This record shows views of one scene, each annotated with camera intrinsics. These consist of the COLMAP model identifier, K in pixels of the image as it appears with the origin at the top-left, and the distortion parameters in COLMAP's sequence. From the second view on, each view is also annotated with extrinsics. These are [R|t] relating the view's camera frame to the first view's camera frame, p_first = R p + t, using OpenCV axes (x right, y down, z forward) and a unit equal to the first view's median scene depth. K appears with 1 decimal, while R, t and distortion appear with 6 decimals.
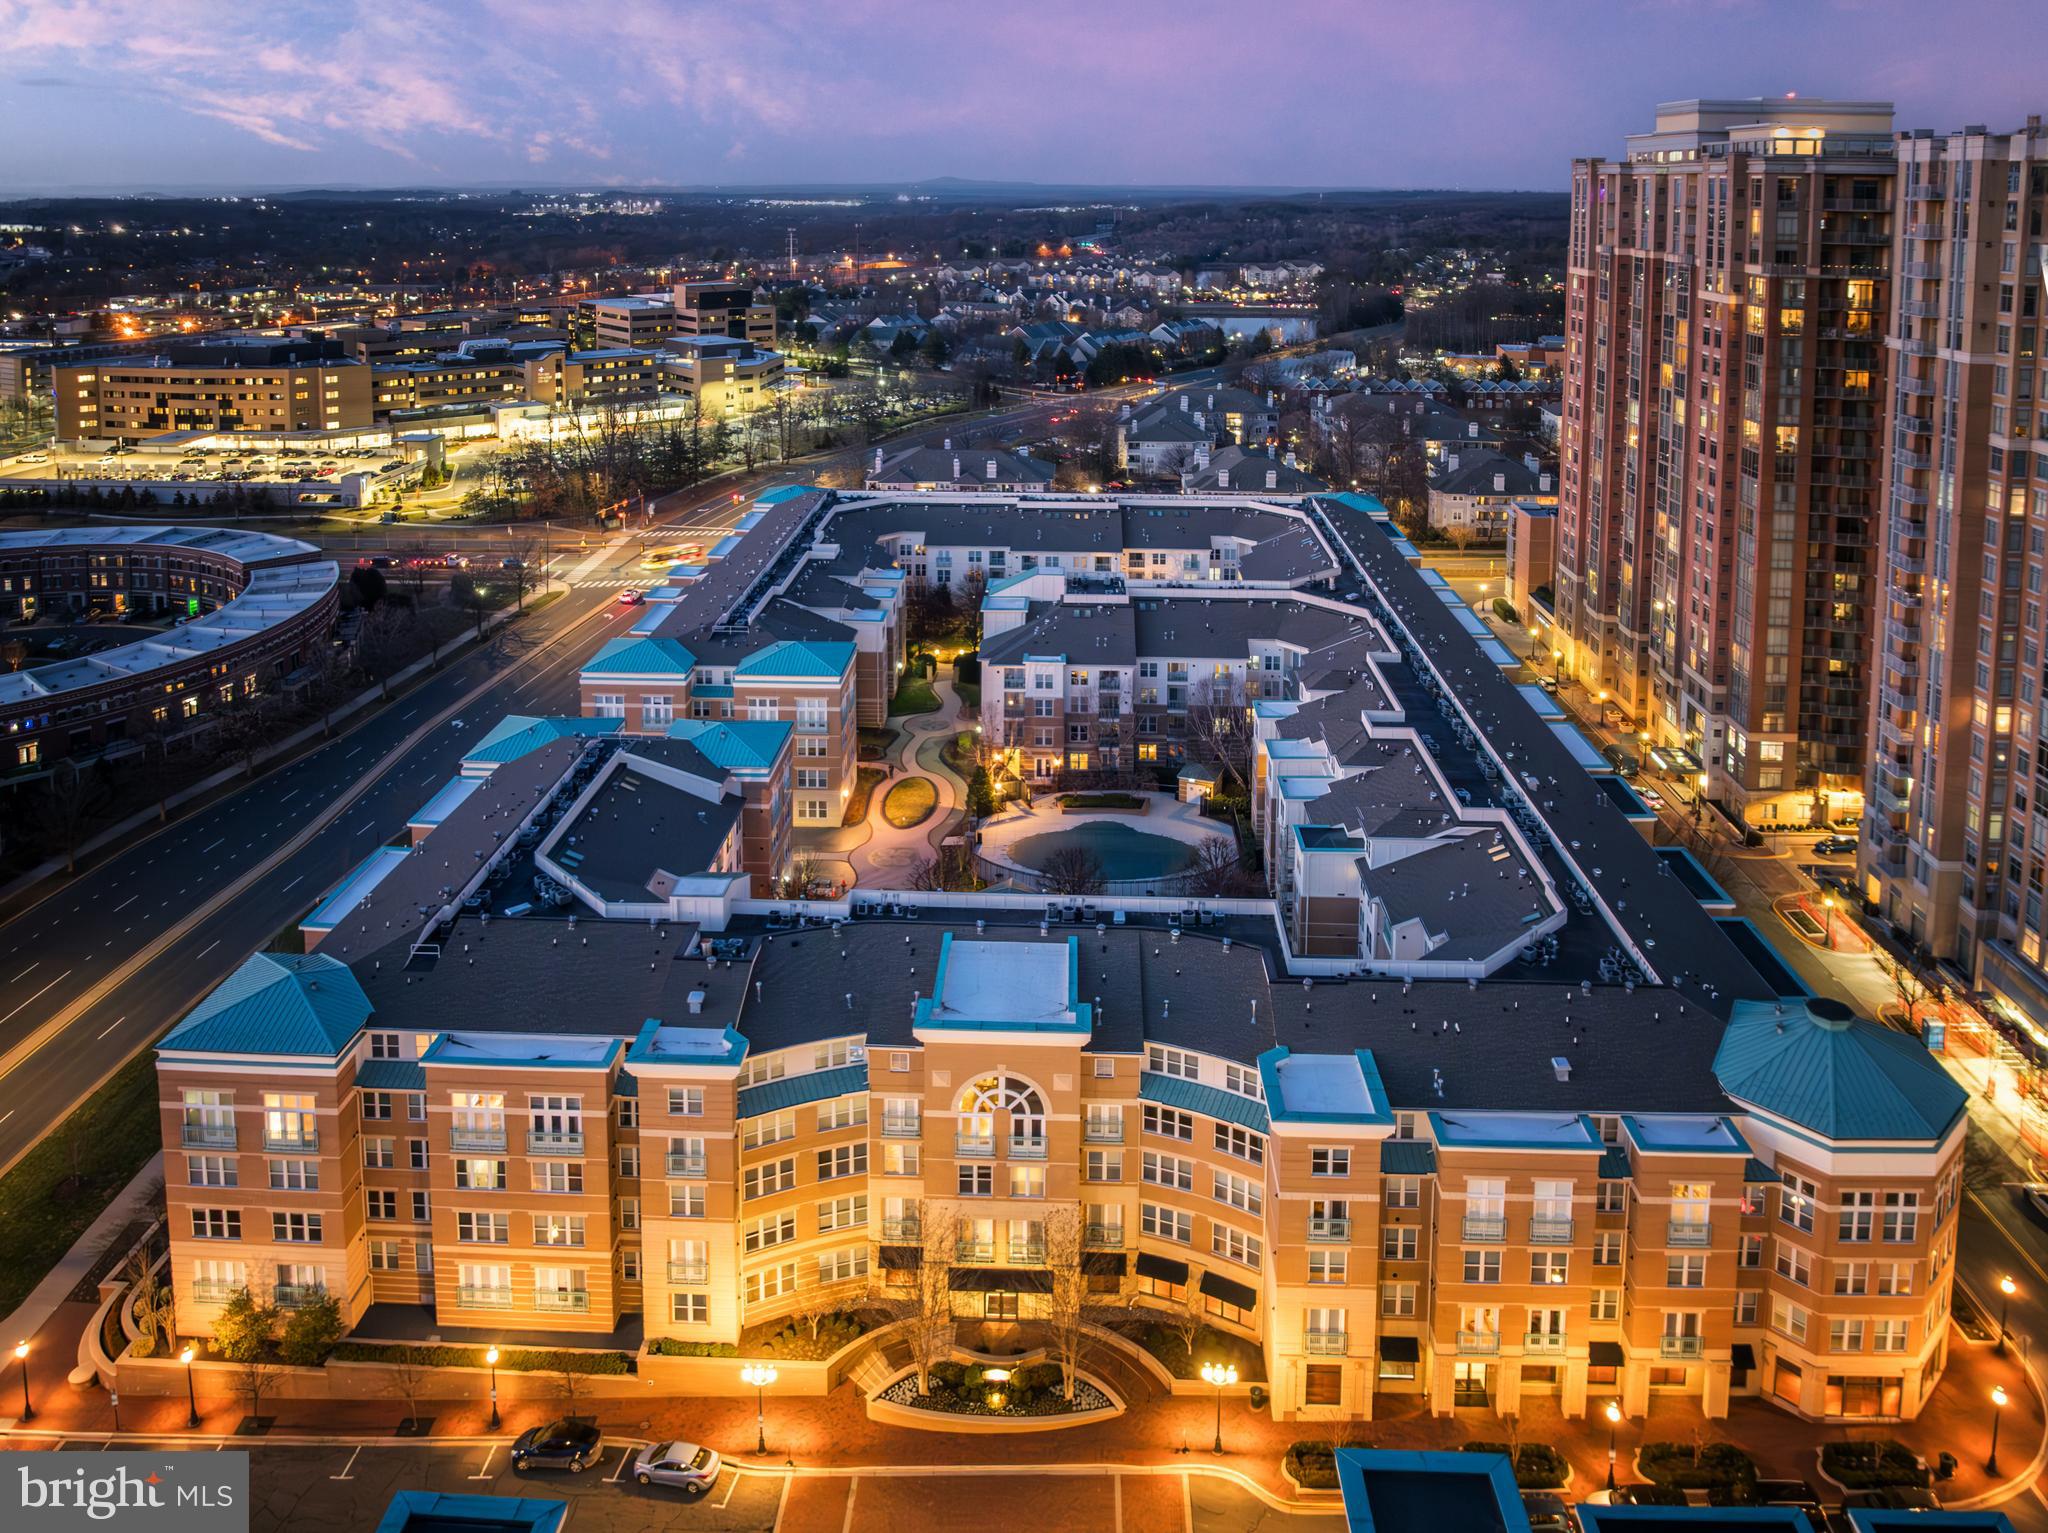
lens RADIAL K [[1477.2, 0, 1029.1], [0, 1477.2, 480.5], [0, 0, 1]] dist [-0.011011, -0.020331]
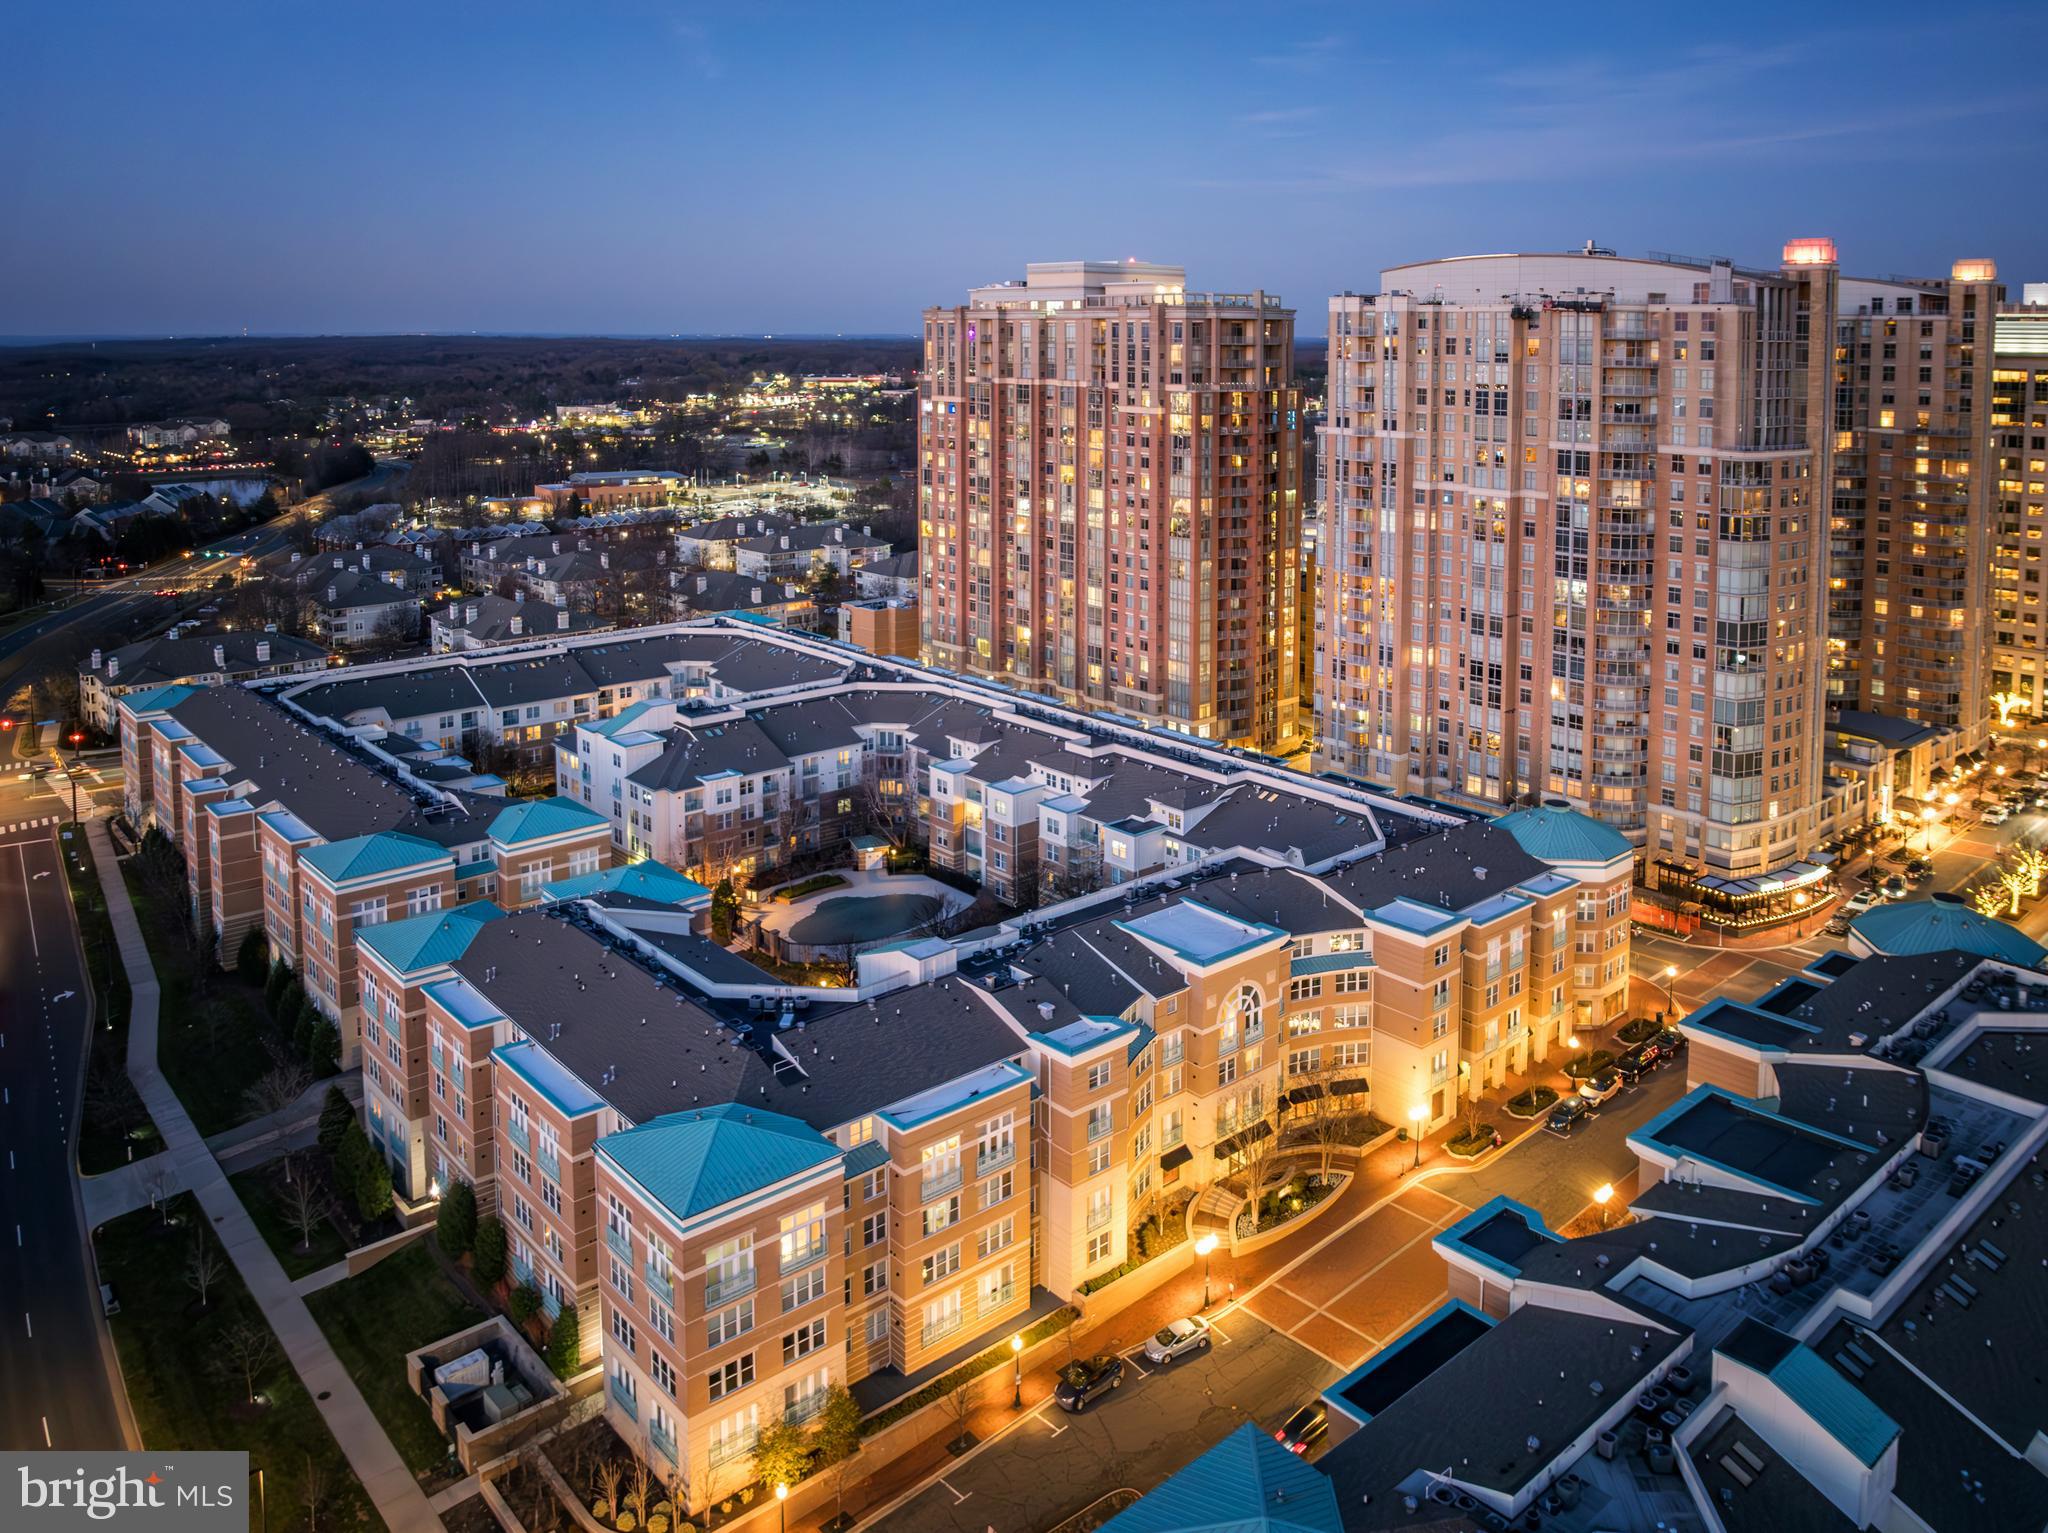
lens RADIAL K [[1485.1, 0, 1023.6], [0, 1485.1, 659.4], [0, 0, 1]] dist [-0.025312, -0.007144]
pose [[0.734466, -0.149688, 0.661931, -0.745376], [0.135459, 0.988080, 0.073140, -0.015344], [-0.664989, 0.035945, 0.745987, 0.074145]]
